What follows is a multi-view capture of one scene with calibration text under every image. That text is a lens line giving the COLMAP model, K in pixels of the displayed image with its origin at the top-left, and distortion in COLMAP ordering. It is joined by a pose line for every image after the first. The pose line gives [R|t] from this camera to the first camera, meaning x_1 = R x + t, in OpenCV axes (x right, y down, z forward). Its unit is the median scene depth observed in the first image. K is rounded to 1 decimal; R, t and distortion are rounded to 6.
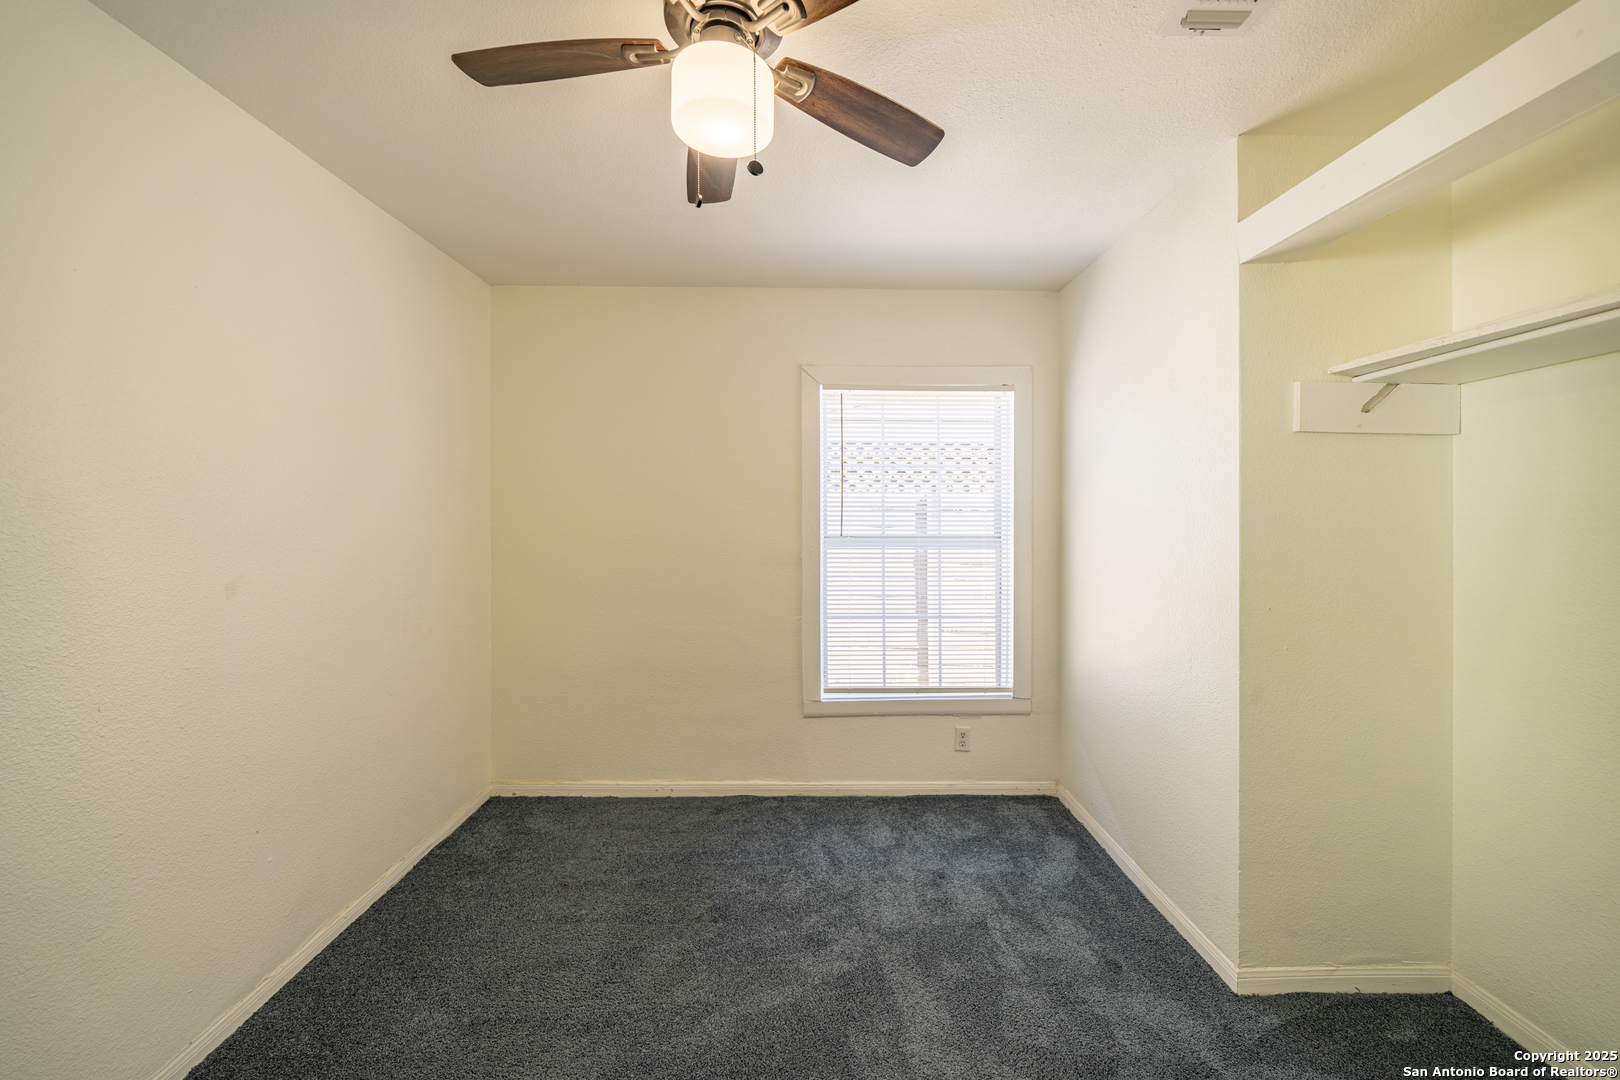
lens RADIAL K [[610.8, 0, 810.6], [0, 610.8, 518.3], [0, 0, 1]] dist [0.000005, -0.000190]
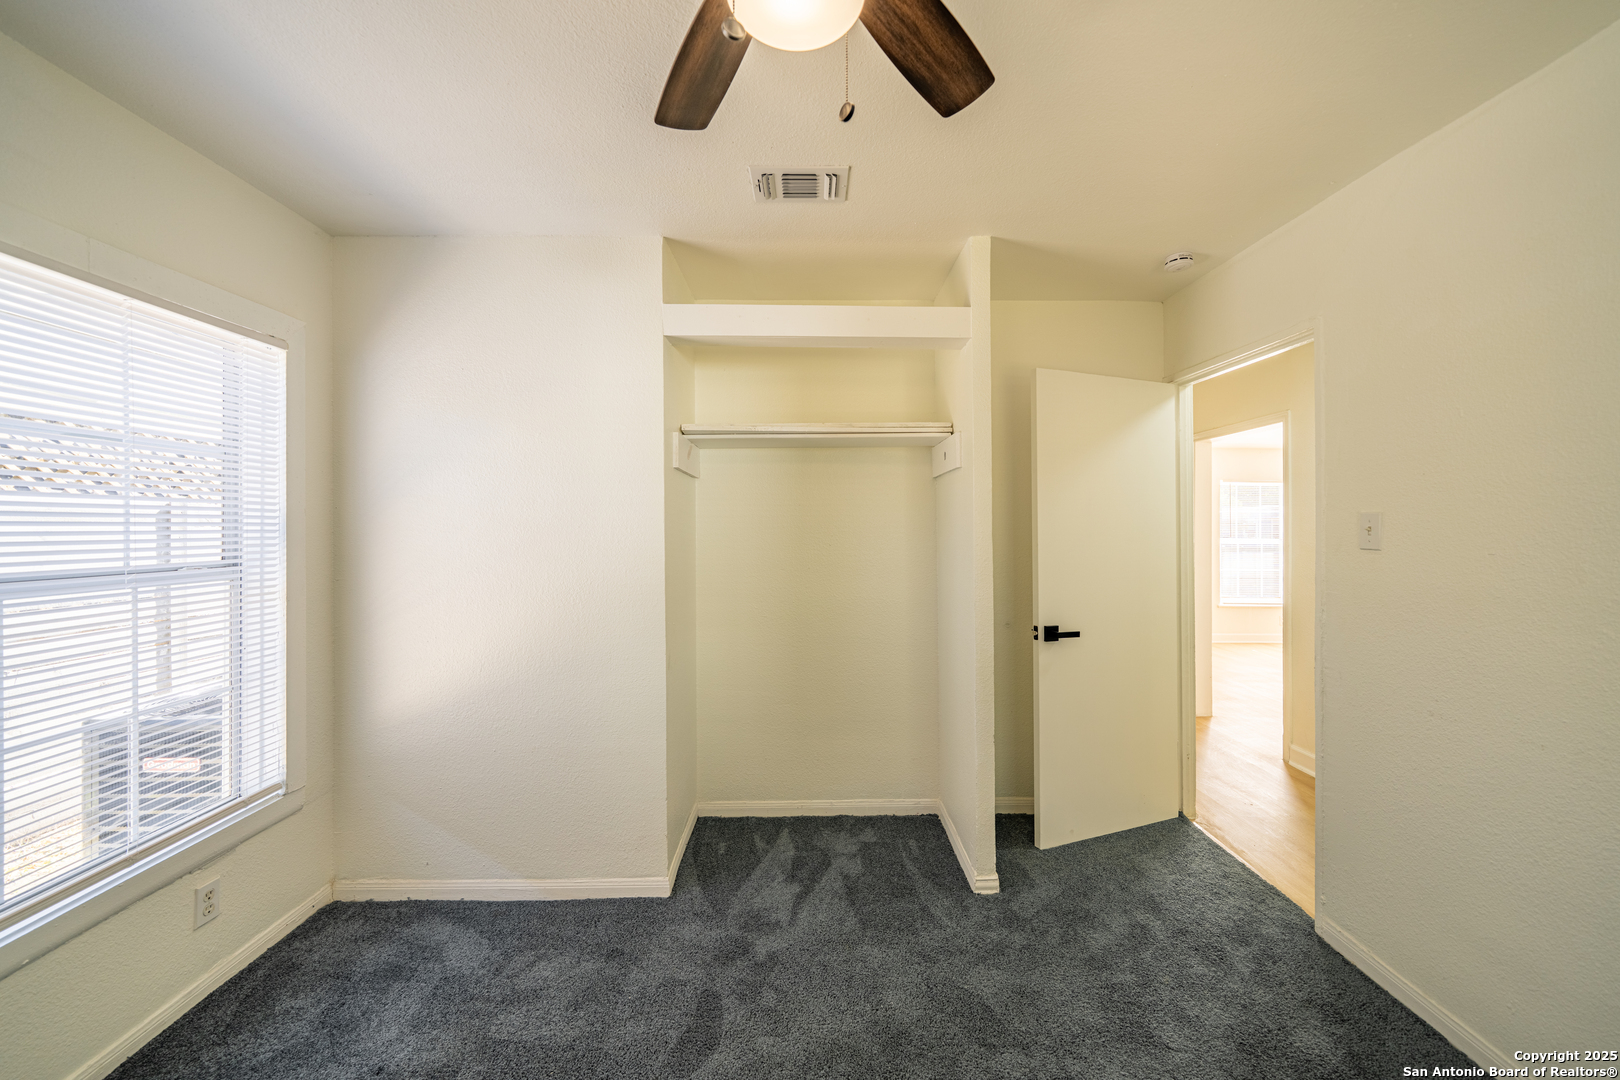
lens RADIAL K [[610.8, 0, 810.6], [0, 610.8, 518.3], [0, 0, 1]] dist [0.000005, -0.000190]
pose [[0.000506, 0.008274, 0.999966, -0.484300], [0.007922, 0.999934, -0.008278, -0.009393], [-0.999968, 0.007926, 0.000441, 0.551034]]
